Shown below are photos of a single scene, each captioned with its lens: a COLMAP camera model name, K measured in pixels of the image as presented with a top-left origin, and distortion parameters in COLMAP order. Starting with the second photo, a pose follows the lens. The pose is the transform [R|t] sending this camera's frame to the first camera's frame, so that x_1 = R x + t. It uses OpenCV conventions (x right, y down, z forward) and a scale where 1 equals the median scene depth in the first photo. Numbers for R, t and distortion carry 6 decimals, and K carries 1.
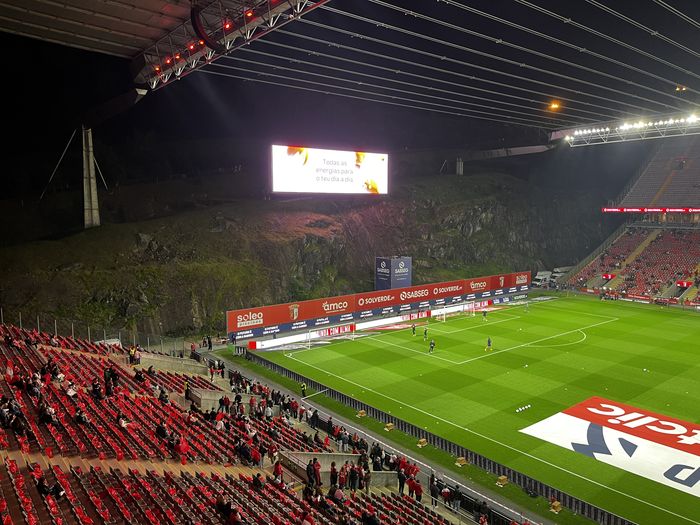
lens RADIAL K [[530.1, 0, 346.2], [0, 530.1, 266.4], [0, 0, 1]] dist [0.044790, -0.046703]
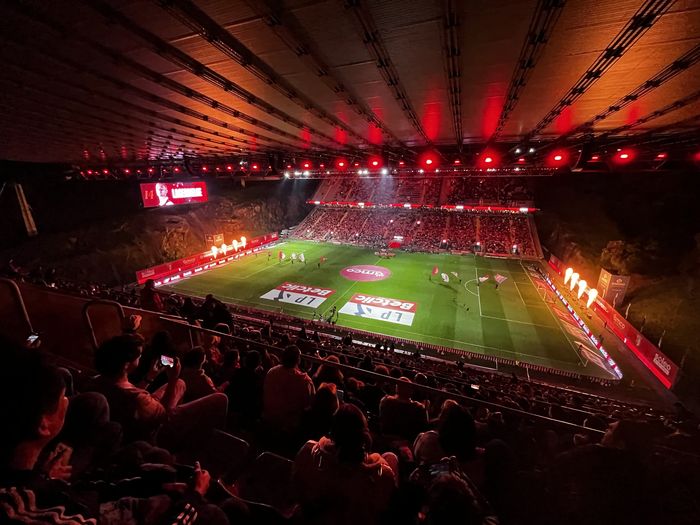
lens RADIAL K [[279.8, 0, 351.8], [0, 279.8, 262.0], [0, 0, 1]] dist [-0.007915, 0.000318]
pose [[0.864765, -0.142305, 0.481592, 0.005175], [0.056709, 0.980548, 0.187911, -0.095226], [-0.498965, -0.135189, 0.856013, -0.349485]]
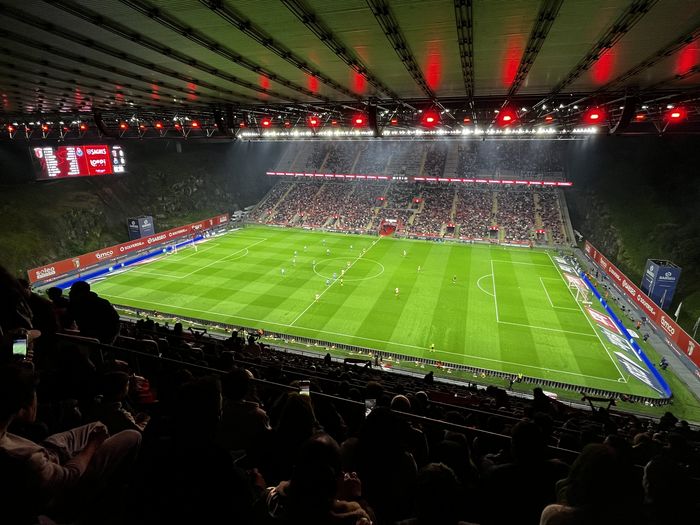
lens RADIAL K [[373.3, 0, 350.1], [0, 373.3, 262.5], [0, 0, 1]] dist [0.000469, -0.003293]
pose [[0.834373, -0.163270, 0.526464, 0.001343], [0.056128, 0.975325, 0.213519, -0.095421], [-0.548335, -0.148606, 0.822949, -0.352642]]
